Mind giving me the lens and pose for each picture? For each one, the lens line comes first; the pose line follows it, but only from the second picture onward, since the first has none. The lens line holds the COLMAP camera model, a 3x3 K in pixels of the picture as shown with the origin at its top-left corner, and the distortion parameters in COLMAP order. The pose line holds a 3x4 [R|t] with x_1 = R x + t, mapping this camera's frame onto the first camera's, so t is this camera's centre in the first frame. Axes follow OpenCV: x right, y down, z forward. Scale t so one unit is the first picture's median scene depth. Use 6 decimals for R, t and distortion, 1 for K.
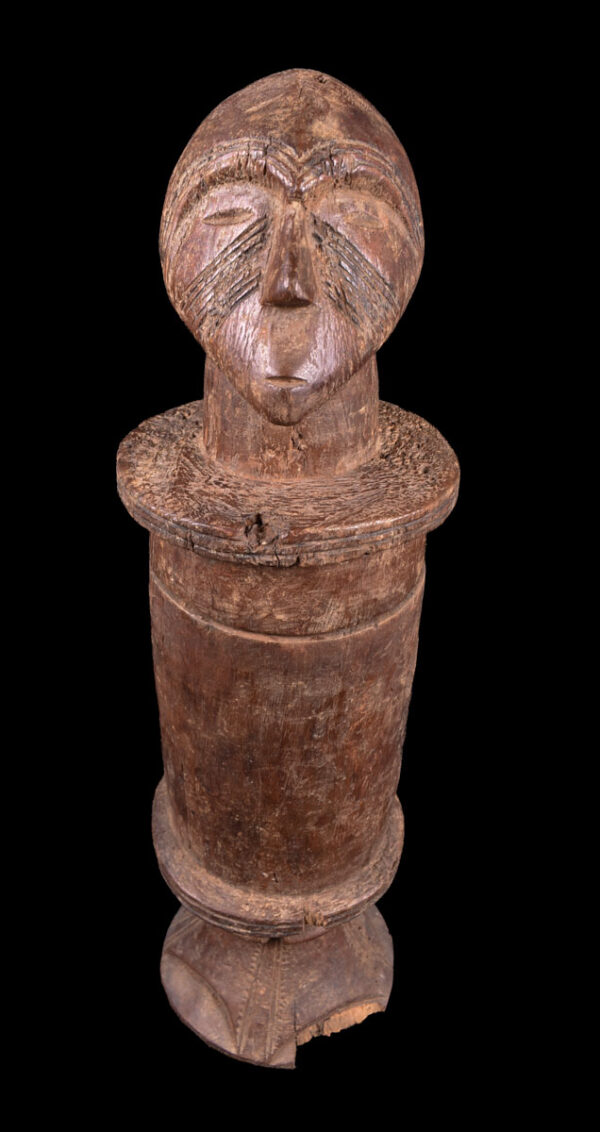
lens RADIAL K [[942.7, 0, 270.6], [0, 942.7, 512.6], [0, 0, 1]] dist [-0.096202, 0.004161]
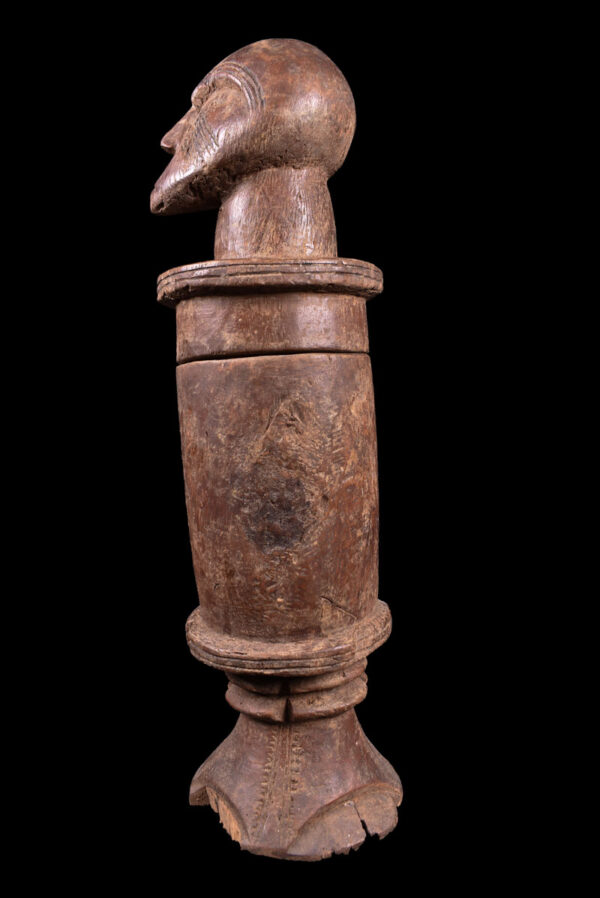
lens RADIAL K [[692.7, 0, 300.0], [0, 692.7, 449.0], [0, 0, 1]] dist [-0.096349, 0.005374]
pose [[0.079877, 0.078241, -0.993729, 1.127037], [-0.454877, 0.889924, 0.033504, 0.117104], [0.886965, 0.449348, 0.106674, 1.036977]]
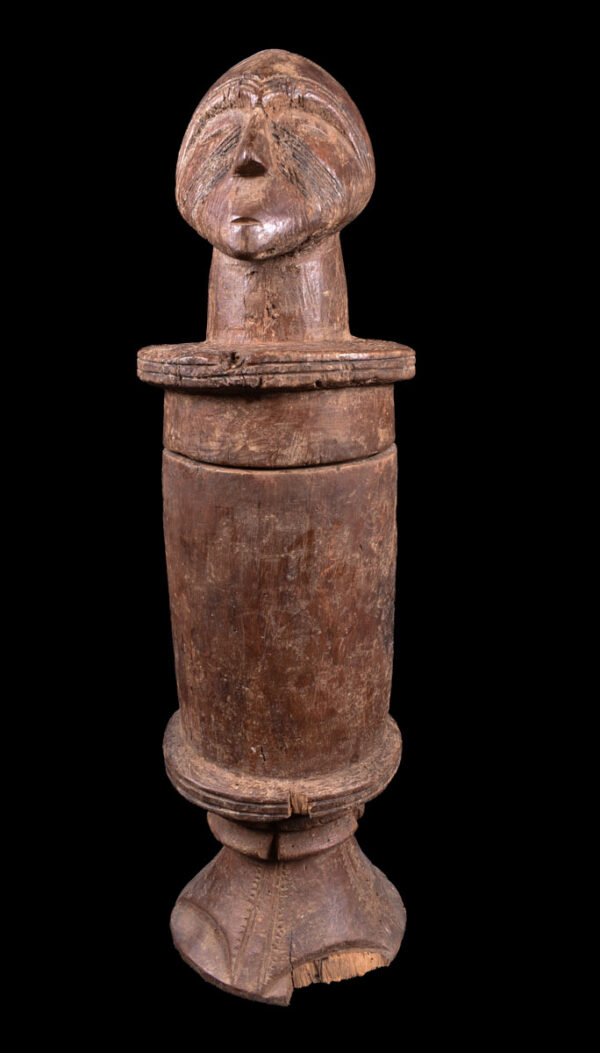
lens RADIAL K [[891.1, 0, 302.6], [0, 891.1, 497.5], [0, 0, 1]] dist [-0.089482, -0.008992]
pose [[0.993143, 0.003345, -0.116861, 0.187009], [-0.037264, 0.956510, -0.289310, 0.451189], [0.110811, 0.291681, 0.950075, -0.045244]]
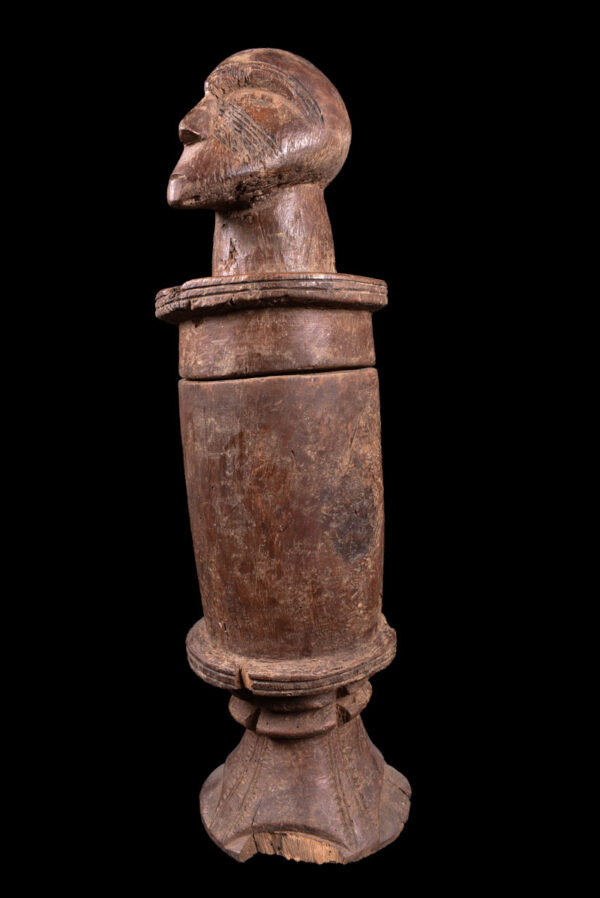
lens RADIAL K [[692.7, 0, 300.0], [0, 692.7, 449.0], [0, 0, 1]] dist [-0.096349, 0.005374]
pose [[0.771665, 0.022673, -0.635625, 0.738043], [-0.256880, 0.925340, -0.278852, 0.447734], [0.581847, 0.378460, 0.719877, 0.339871]]
